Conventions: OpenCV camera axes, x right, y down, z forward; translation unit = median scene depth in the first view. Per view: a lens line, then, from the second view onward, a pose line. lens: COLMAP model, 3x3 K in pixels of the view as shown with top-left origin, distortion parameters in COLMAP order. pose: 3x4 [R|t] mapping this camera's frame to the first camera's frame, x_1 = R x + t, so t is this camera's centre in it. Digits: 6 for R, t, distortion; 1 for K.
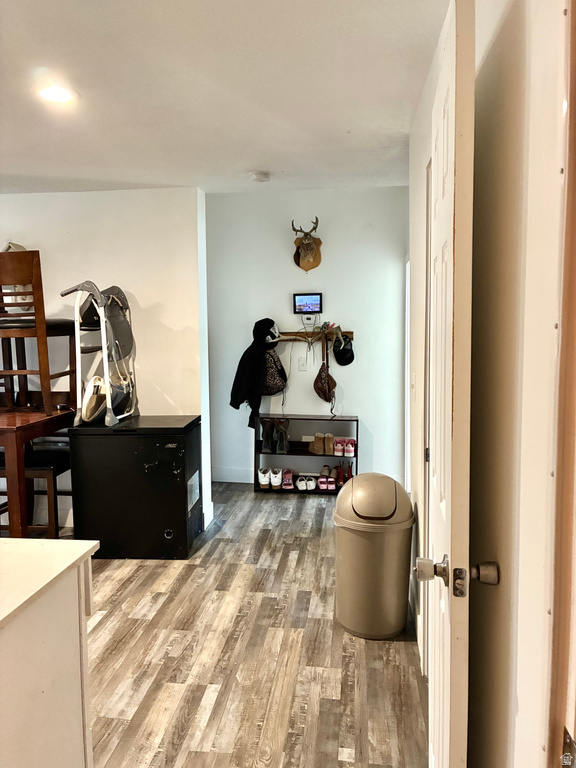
lens RADIAL K [[578.4, 0, 294.2], [0, 578.4, 387.0], [0, 0, 1]] dist [0.035264, -0.057279]
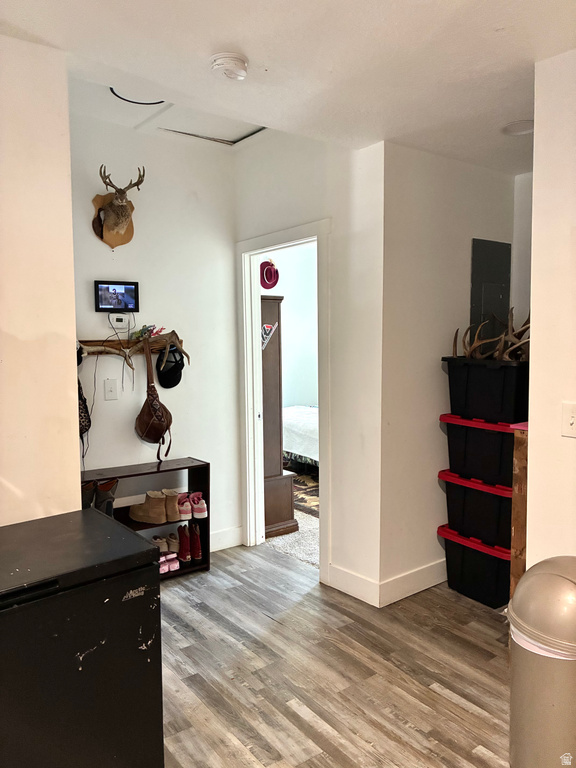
lens RADIAL K [[578.4, 0, 287.9], [0, 578.4, 379.9], [0, 0, 1]] dist [0.035264, -0.057279]
pose [[0.722729, -0.045525, 0.689631, -0.300338], [0.056521, 0.998379, 0.006673, -0.044394], [-0.688817, 0.034156, 0.724130, 0.398237]]
